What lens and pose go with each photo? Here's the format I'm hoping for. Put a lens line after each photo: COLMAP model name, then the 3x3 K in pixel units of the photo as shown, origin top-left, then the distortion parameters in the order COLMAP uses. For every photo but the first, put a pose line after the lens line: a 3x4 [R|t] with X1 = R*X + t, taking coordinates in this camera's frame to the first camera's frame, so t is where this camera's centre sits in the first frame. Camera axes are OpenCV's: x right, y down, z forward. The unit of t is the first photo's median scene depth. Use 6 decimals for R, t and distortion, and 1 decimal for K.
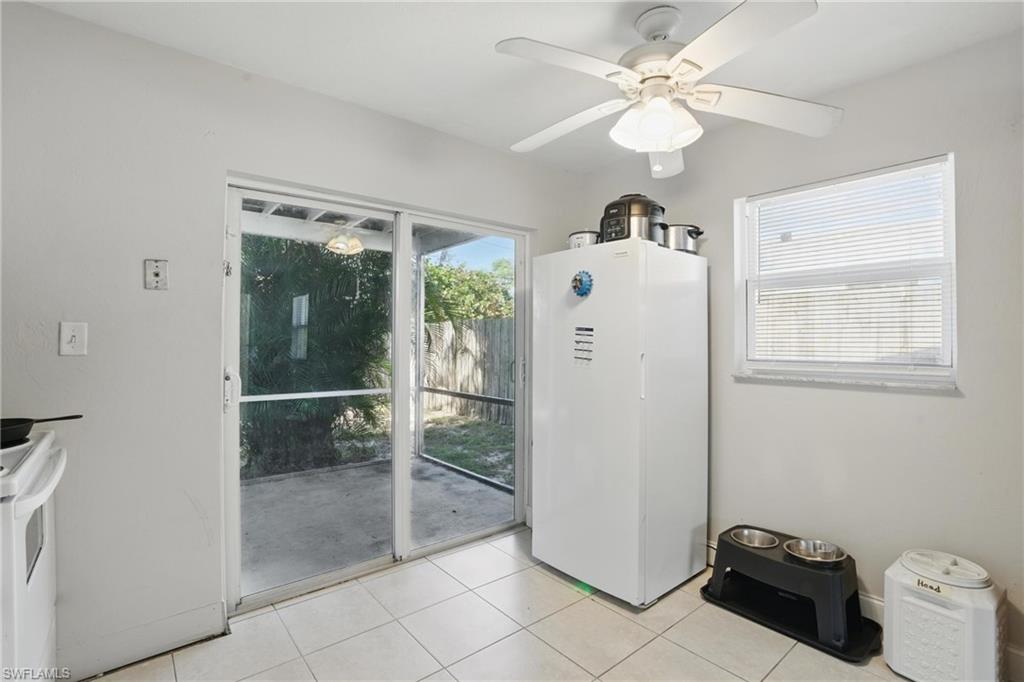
lens RADIAL K [[471.5, 0, 517.7], [0, 471.5, 335.1], [0, 0, 1]] dist [-0.044514, 0.002147]
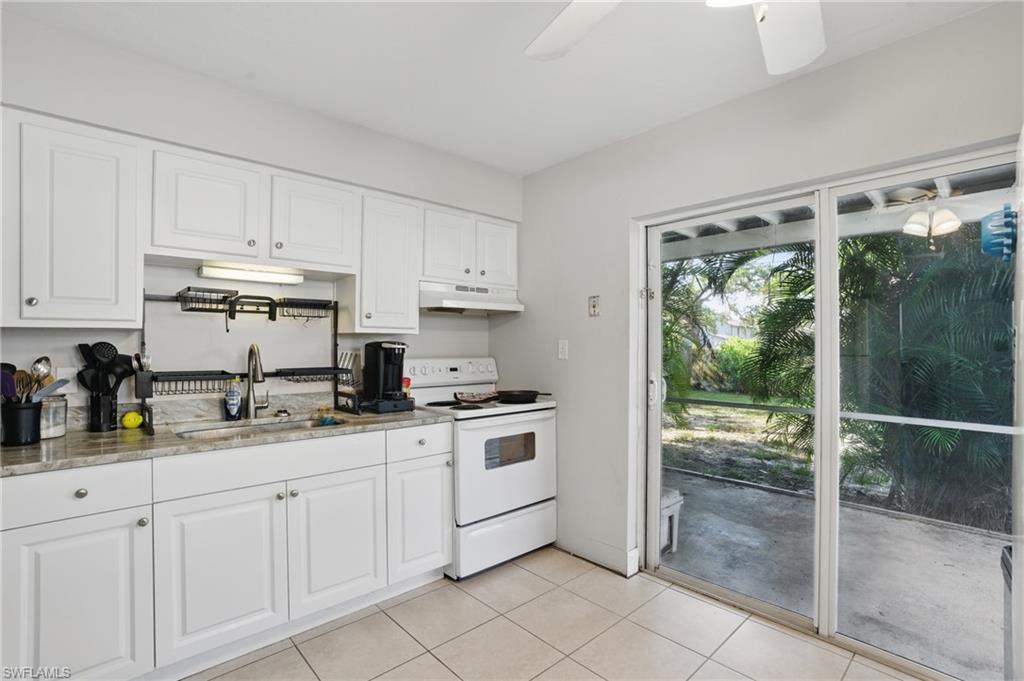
lens RADIAL K [[471.5, 0, 491.7], [0, 471.5, 345.7], [0, 0, 1]] dist [-0.044514, 0.002147]
pose [[0.028396, 0.000387, -0.999597, 0.580844], [0.004189, 0.999991, 0.000506, -0.005680], [0.999588, -0.004202, 0.028394, 0.499659]]
